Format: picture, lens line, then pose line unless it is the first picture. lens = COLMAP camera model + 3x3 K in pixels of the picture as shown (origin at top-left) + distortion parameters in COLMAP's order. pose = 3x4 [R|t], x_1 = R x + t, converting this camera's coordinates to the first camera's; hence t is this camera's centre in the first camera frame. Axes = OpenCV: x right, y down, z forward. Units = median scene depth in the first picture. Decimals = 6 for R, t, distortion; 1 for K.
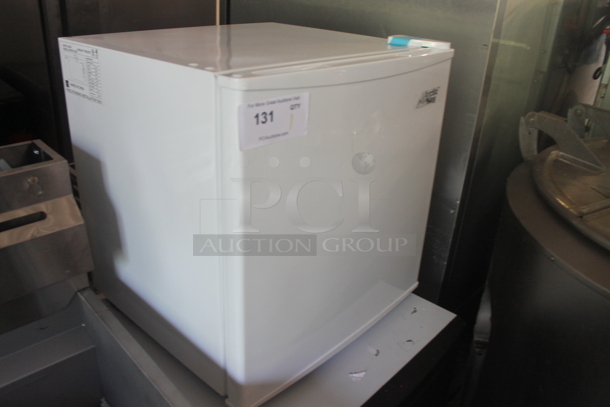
lens RADIAL K [[506.8, 0, 305.1], [0, 506.8, 201.4], [0, 0, 1]] dist [-0.105703, -0.005820]
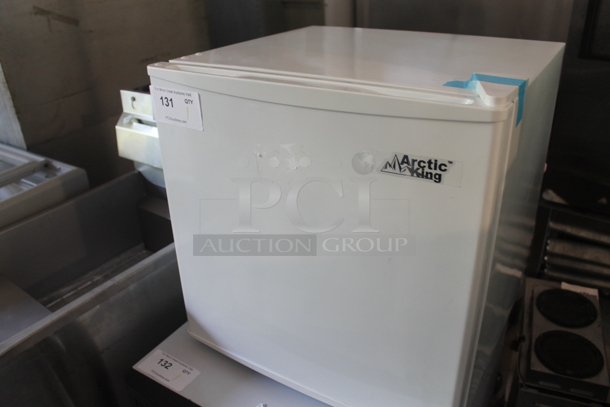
lens RADIAL K [[506.8, 0, 305.8], [0, 506.8, 200.6], [0, 0, 1]] dist [-0.105703, -0.005820]
pose [[0.183065, 0.388111, -0.903248, 1.152357], [-0.377890, 0.875967, 0.299801, -0.436018], [0.907572, 0.286445, 0.307022, 0.963653]]
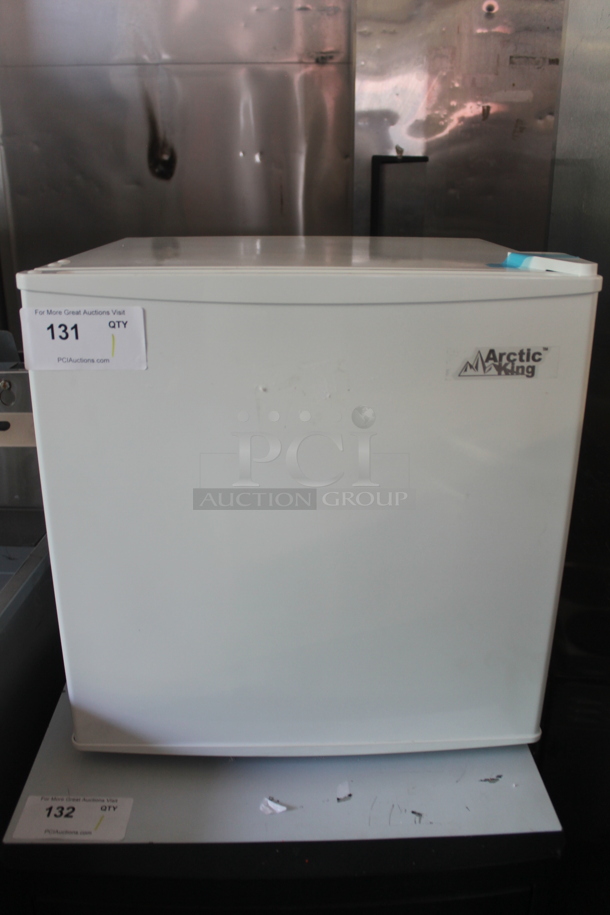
lens RADIAL K [[760.2, 0, 306.1], [0, 760.2, 459.8], [0, 0, 1]] dist [-0.105703, -0.005820]
pose [[0.698926, 0.210619, -0.683478, 0.916823], [-0.273964, 0.961604, 0.016169, -0.096793], [0.660640, 0.175947, 0.729792, 0.450953]]
